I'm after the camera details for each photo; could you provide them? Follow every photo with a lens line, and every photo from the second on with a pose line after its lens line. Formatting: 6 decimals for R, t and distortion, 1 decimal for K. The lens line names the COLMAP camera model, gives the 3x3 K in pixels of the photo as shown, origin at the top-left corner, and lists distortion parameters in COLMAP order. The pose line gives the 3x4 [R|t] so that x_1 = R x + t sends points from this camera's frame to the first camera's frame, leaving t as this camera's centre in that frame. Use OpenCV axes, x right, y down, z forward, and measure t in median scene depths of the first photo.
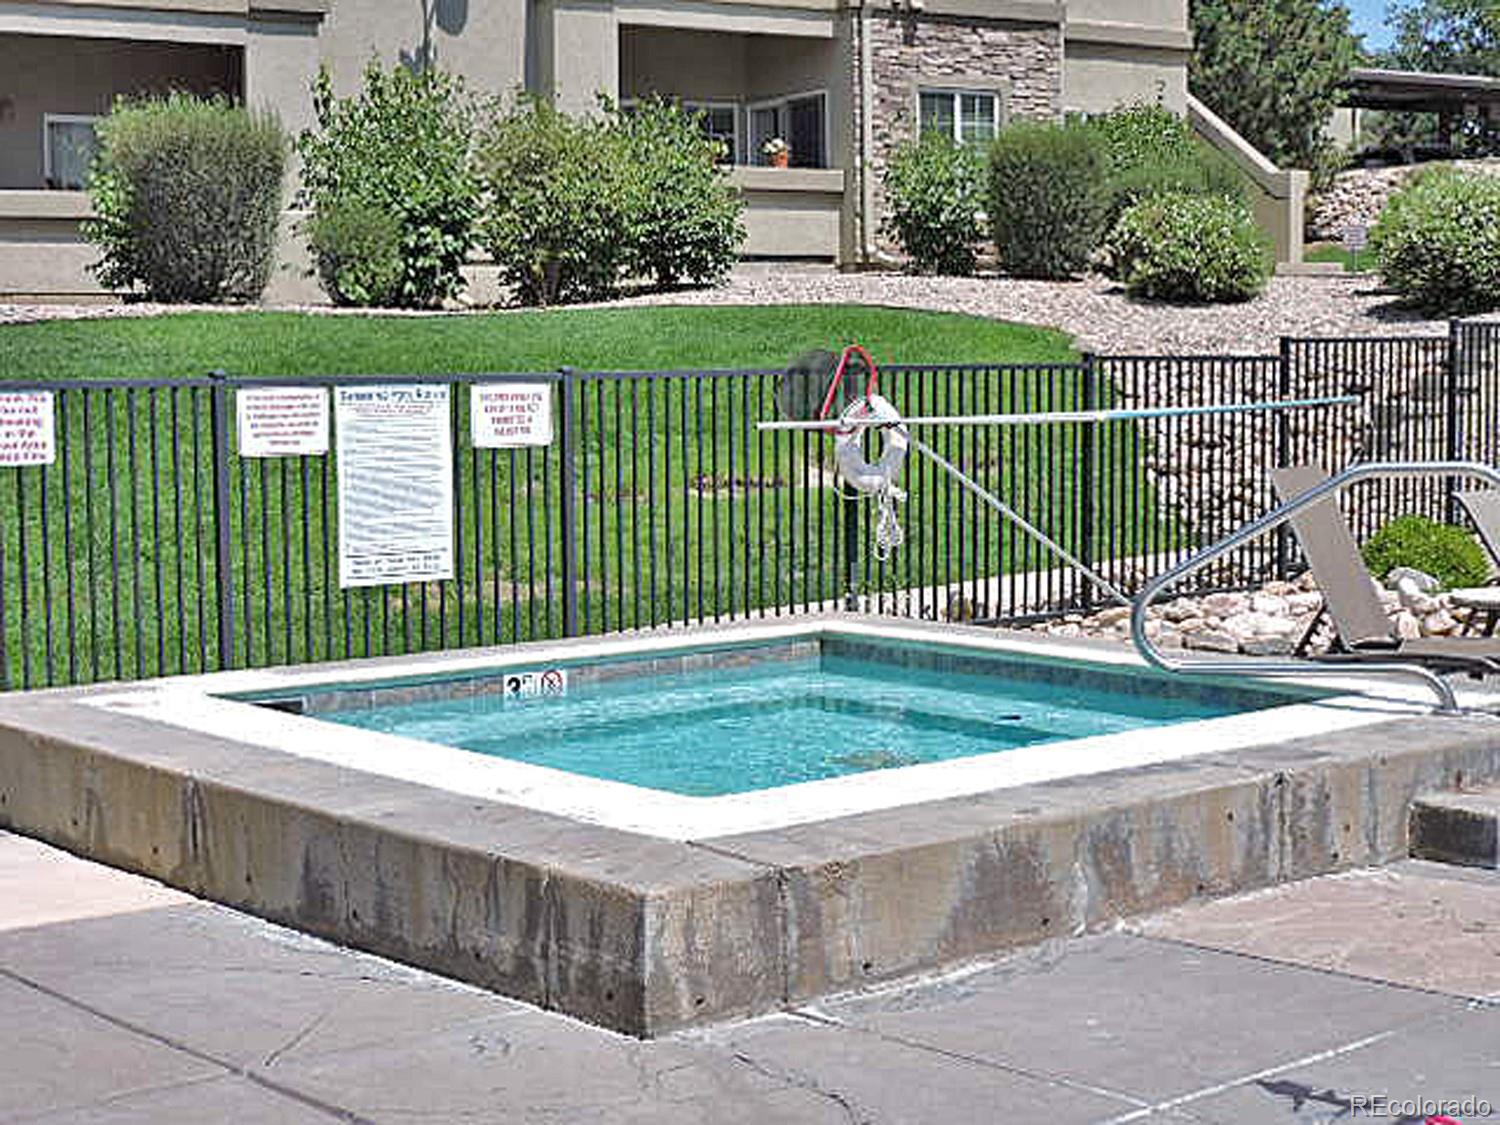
lens RADIAL K [[2401.0, 0, 750.0], [0, 2401.0, 562.5], [0, 0, 1]] dist [0.028012, 0.076055]
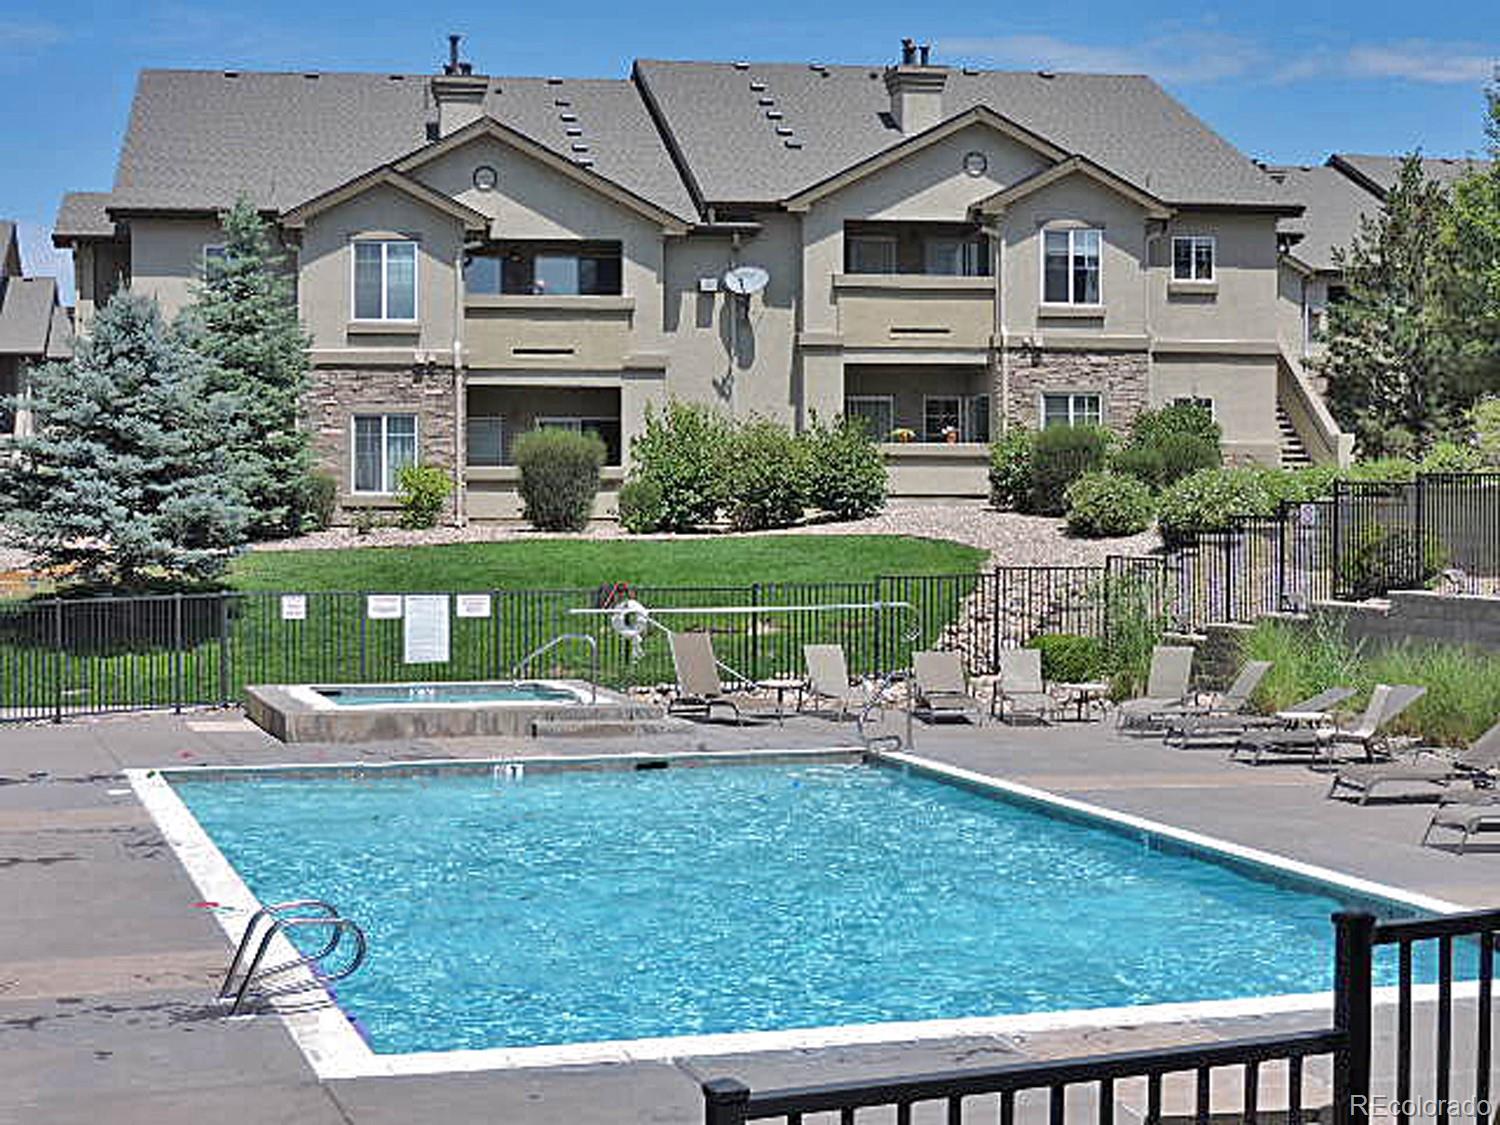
lens RADIAL K [[2654.9, 0, 750.0], [0, 2654.9, 562.5], [0, 0, 1]] dist [0.027687, 0.025881]
pose [[0.923149, 0.028268, -0.383402, 0.721691], [-0.046962, 0.998116, -0.039483, -0.001625], [0.381563, 0.054454, 0.922737, -0.916376]]
